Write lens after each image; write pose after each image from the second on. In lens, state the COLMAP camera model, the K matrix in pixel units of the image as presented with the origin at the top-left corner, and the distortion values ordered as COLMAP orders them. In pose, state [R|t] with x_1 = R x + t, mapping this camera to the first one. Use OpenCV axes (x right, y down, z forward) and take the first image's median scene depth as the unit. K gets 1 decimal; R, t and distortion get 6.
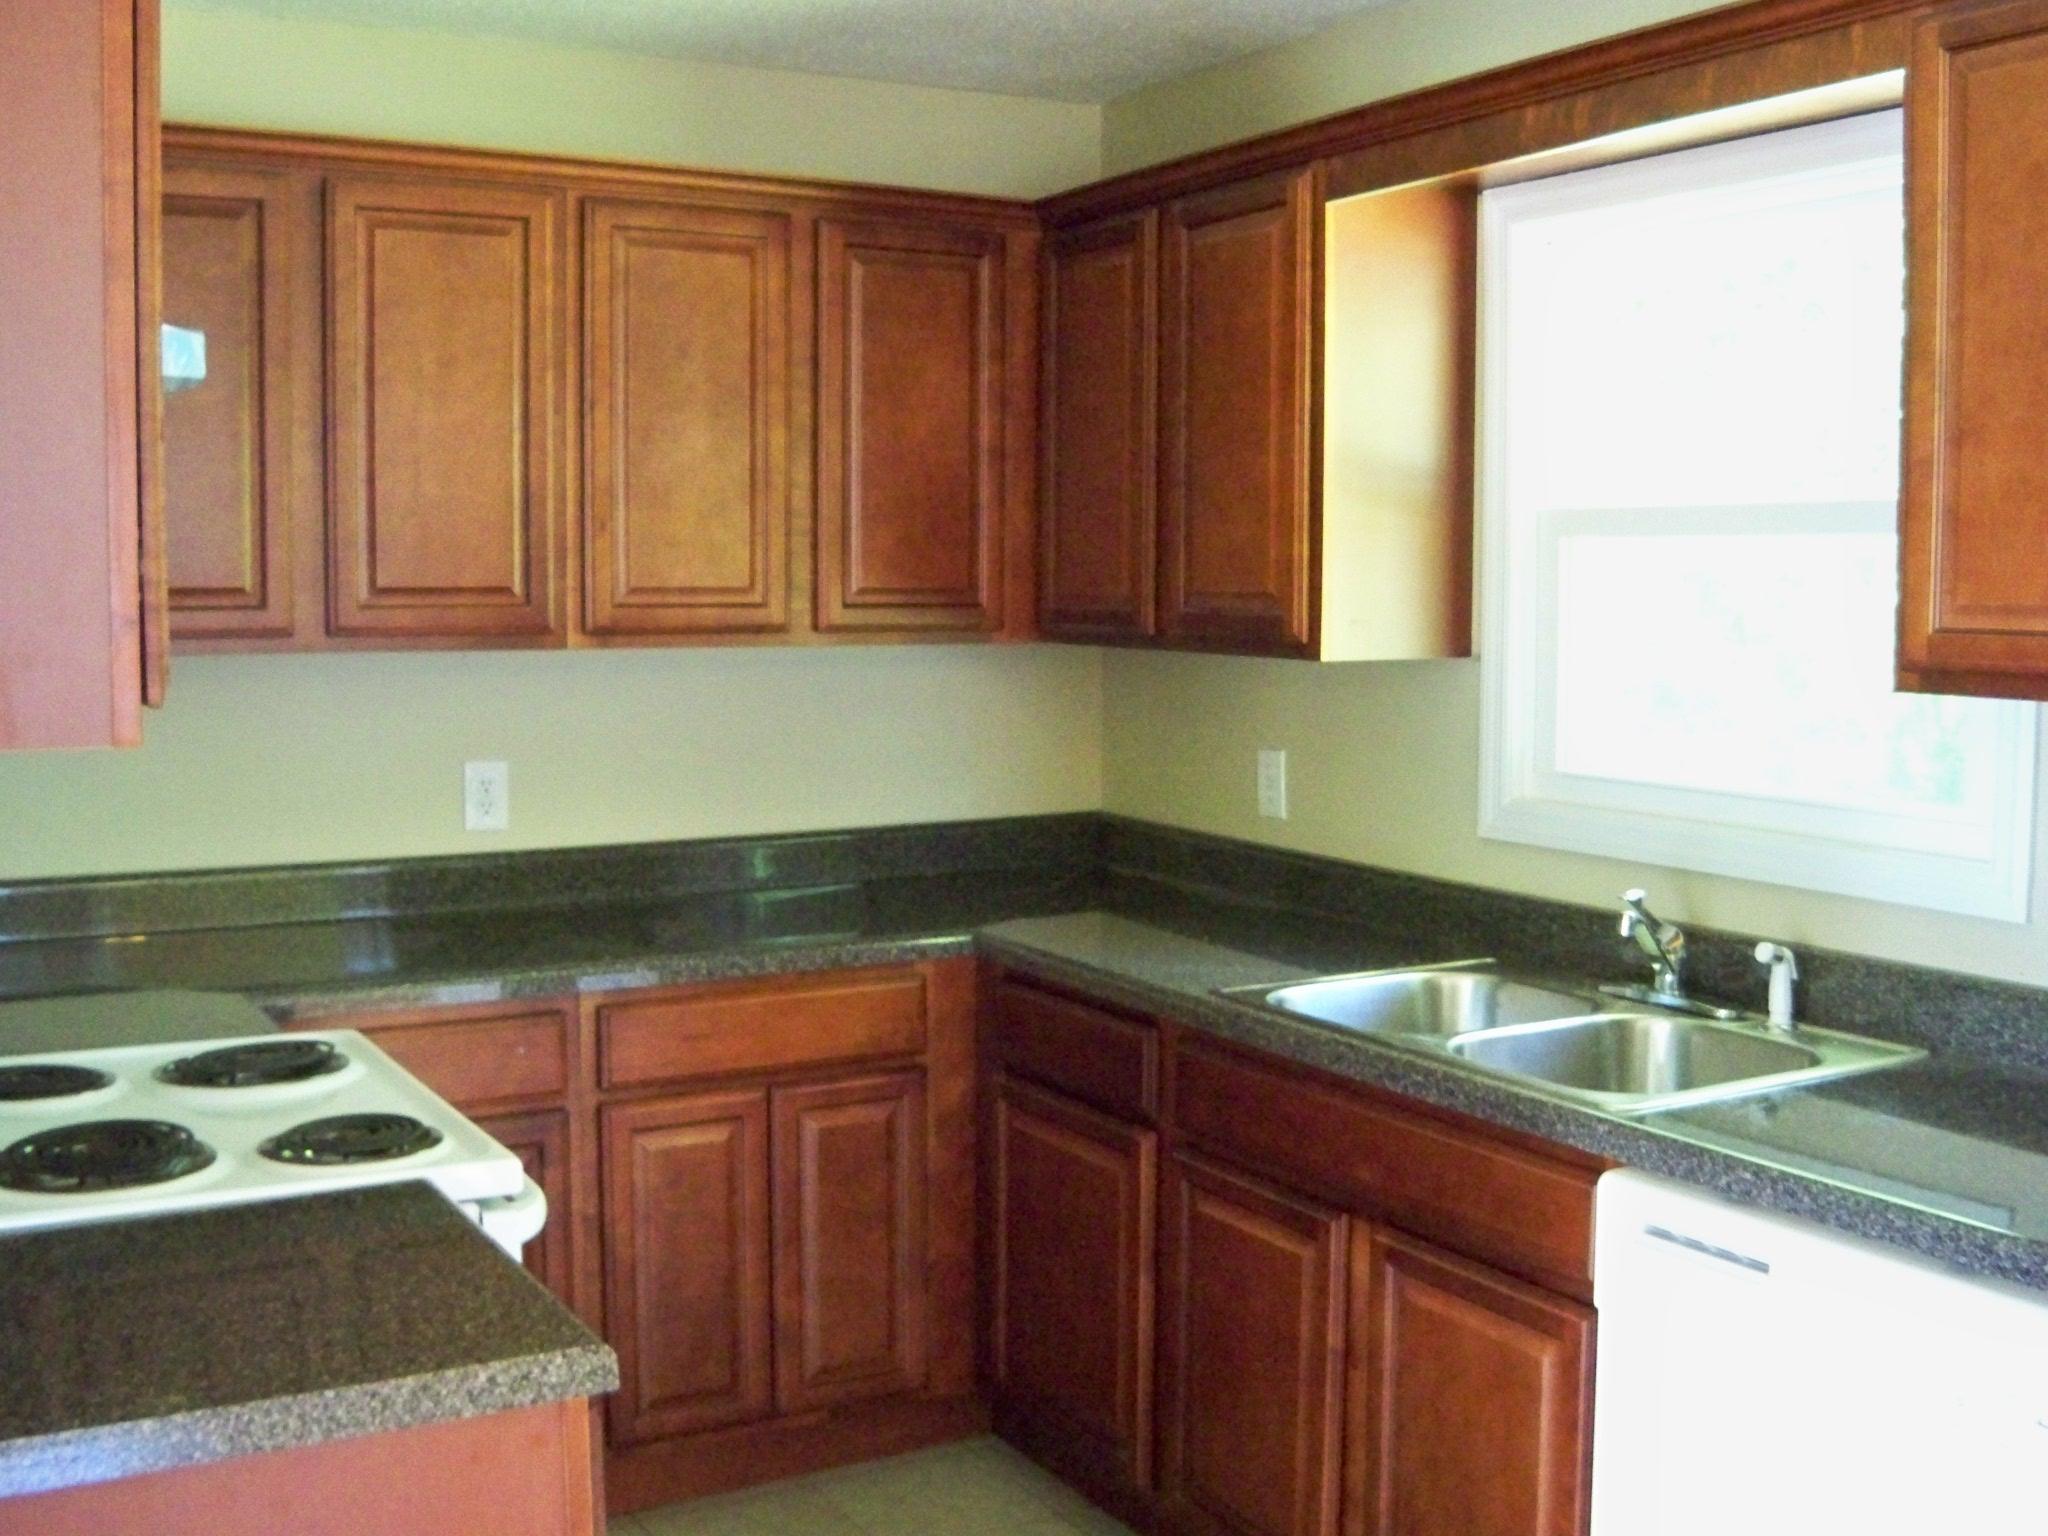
lens RADIAL K [[2218.4, 0, 1024.0], [0, 2218.4, 768.0], [0, 0, 1]] dist [-0.116803, 0.037956]
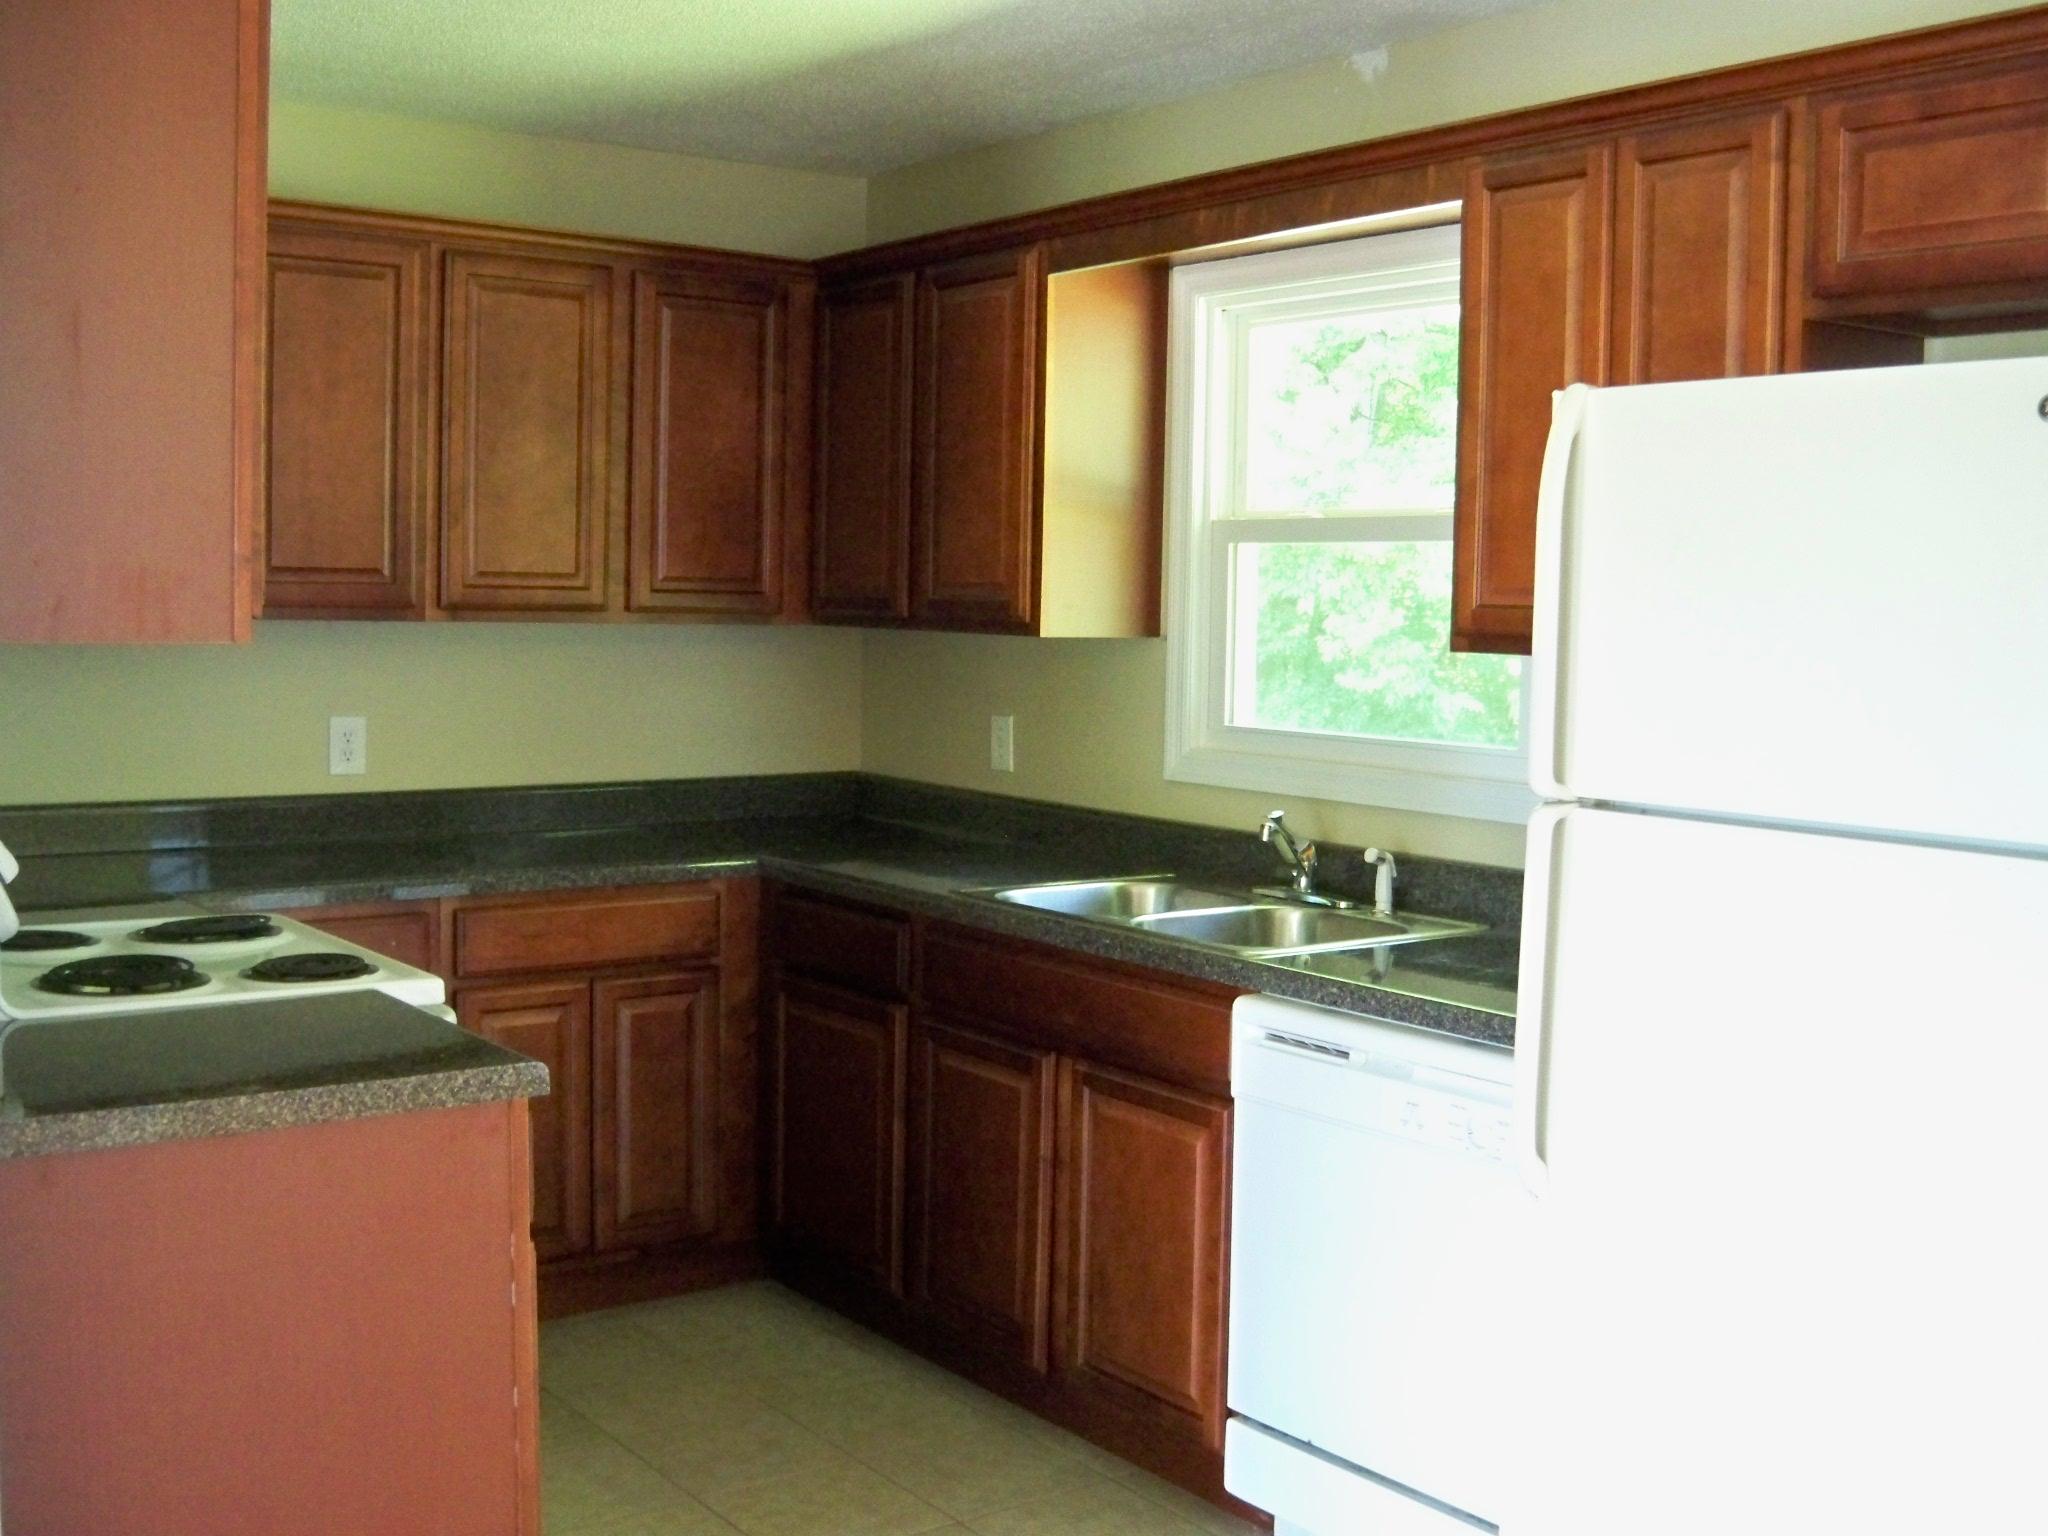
lens RADIAL K [[2218.4, 0, 1024.0], [0, 2218.4, 768.0], [0, 0, 1]] dist [-0.116803, 0.037956]
pose [[0.993128, 0.008617, 0.116720, -0.021936], [-0.007452, 0.999918, -0.010409, 0.039625], [-0.116800, 0.009468, 0.993110, -0.253746]]
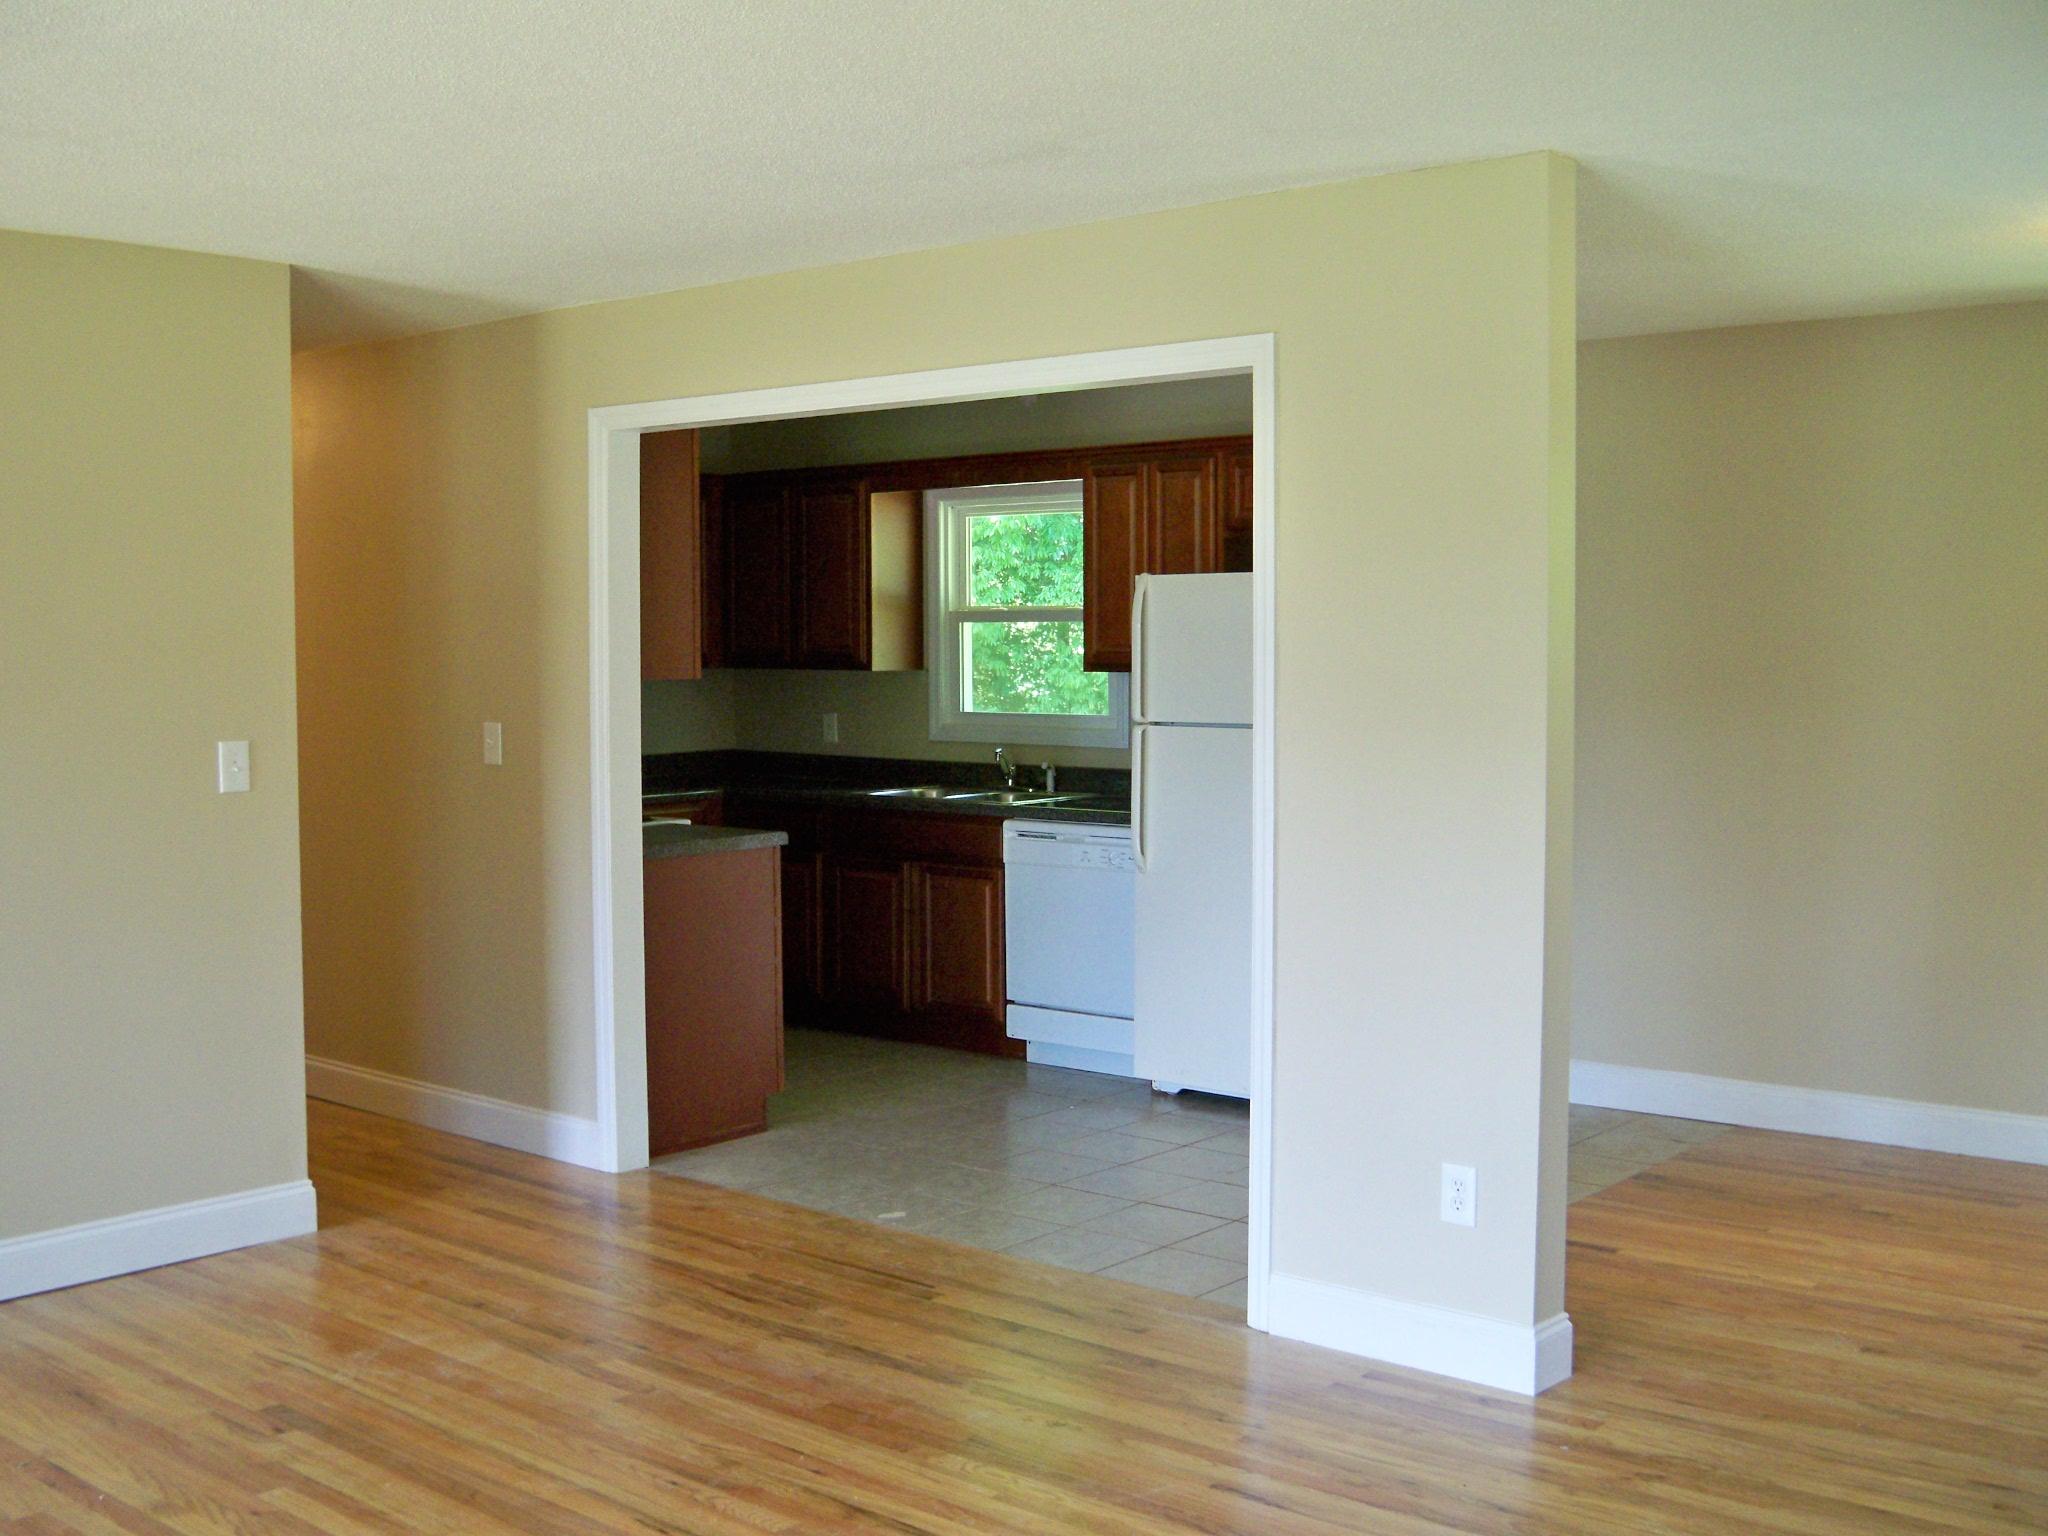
lens RADIAL K [[2212.2, 0, 1015.9], [0, 2212.2, 773.8], [0, 0, 1]] dist [-0.125122, 0.014757]
pose [[0.940456, -0.025240, 0.338977, -0.577881], [0.034367, 0.999190, -0.020951, 0.129252], [-0.338174, 0.031353, 0.940561, -1.456921]]
